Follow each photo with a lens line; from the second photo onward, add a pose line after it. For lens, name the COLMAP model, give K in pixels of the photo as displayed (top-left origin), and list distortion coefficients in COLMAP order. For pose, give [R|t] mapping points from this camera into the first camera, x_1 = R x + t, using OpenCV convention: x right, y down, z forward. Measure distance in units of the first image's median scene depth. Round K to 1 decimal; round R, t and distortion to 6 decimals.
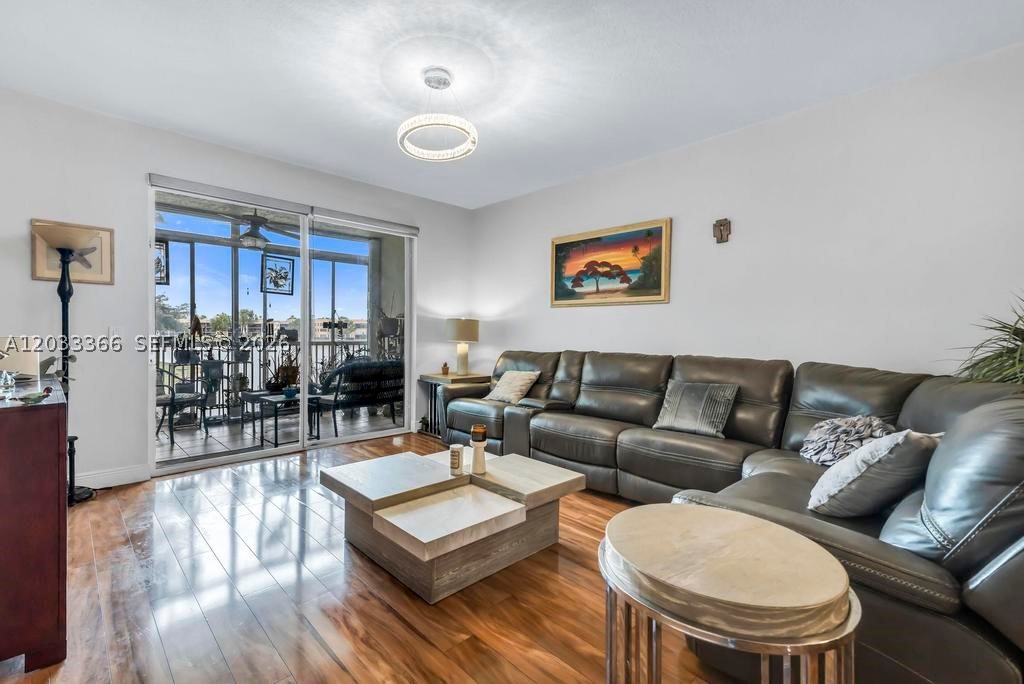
lens RADIAL K [[456.2, 0, 509.8], [0, 456.2, 337.8], [0, 0, 1]] dist [0.027536, -0.000125]
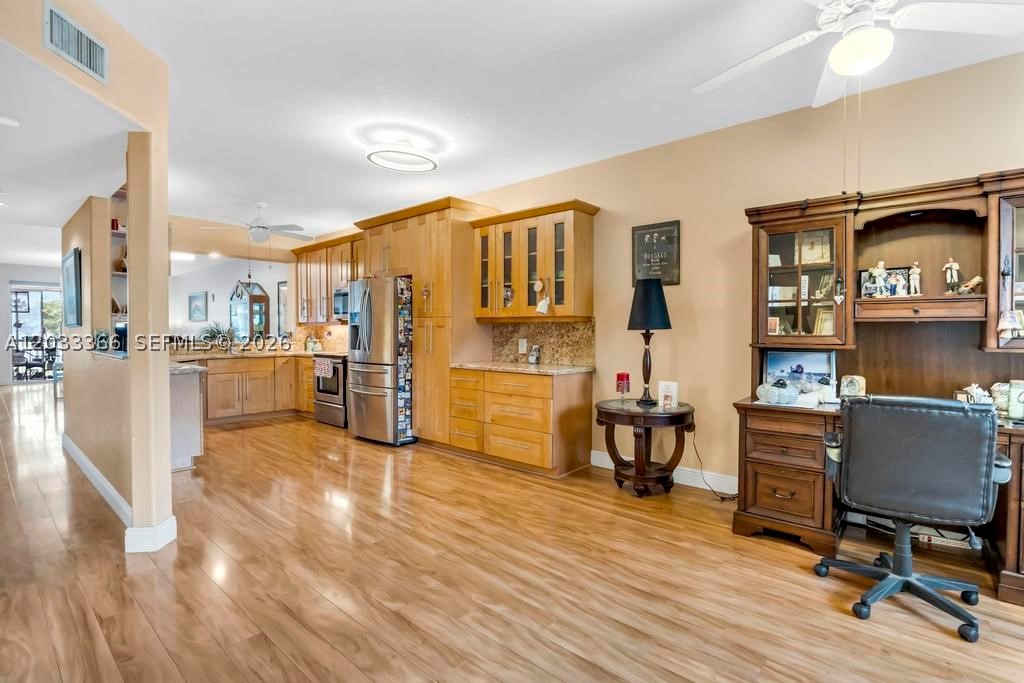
lens RADIAL K [[475.2, 0, 512.0], [0, 475.2, 341.5], [0, 0, 1]] dist [-0.018417, 0.000443]
pose [[0.996163, -0.014074, 0.086380, 1.748626], [0.013248, 0.999861, 0.010128, 0.036606], [-0.086510, -0.008945, 0.996211, -1.808119]]
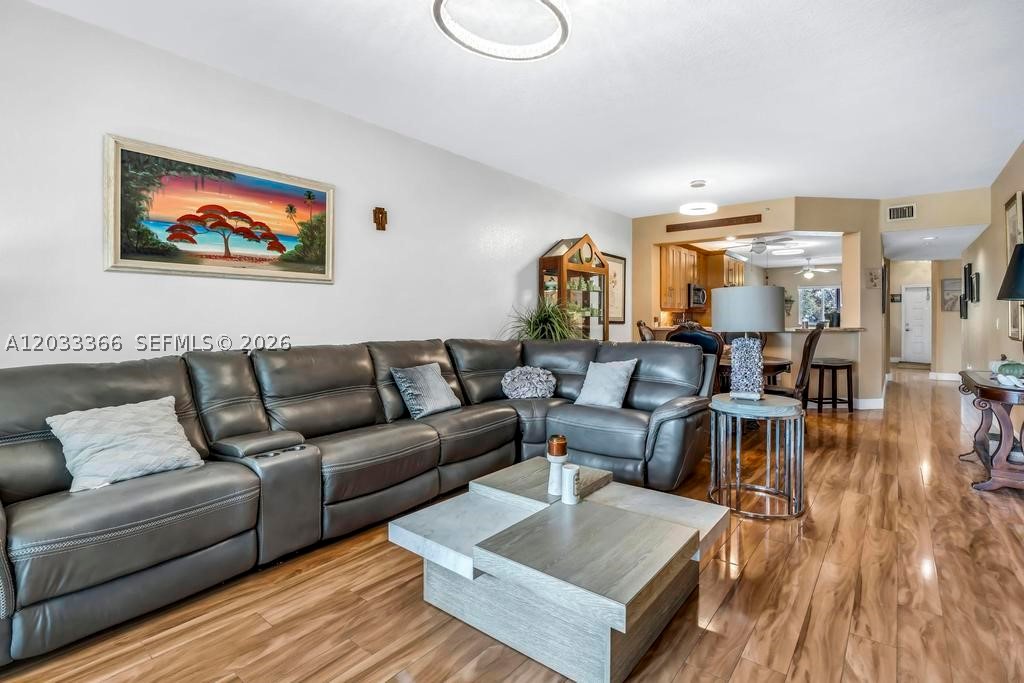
lens RADIAL K [[483.3, 0, 512.0], [0, 483.3, 326.6], [0, 0, 1]] dist [-0.020442, 0.000996]
pose [[-0.123301, -0.029820, 0.991921, -0.535028], [0.012424, 0.999424, 0.031590, -0.018842], [-0.992292, 0.016219, -0.122860, 0.698880]]
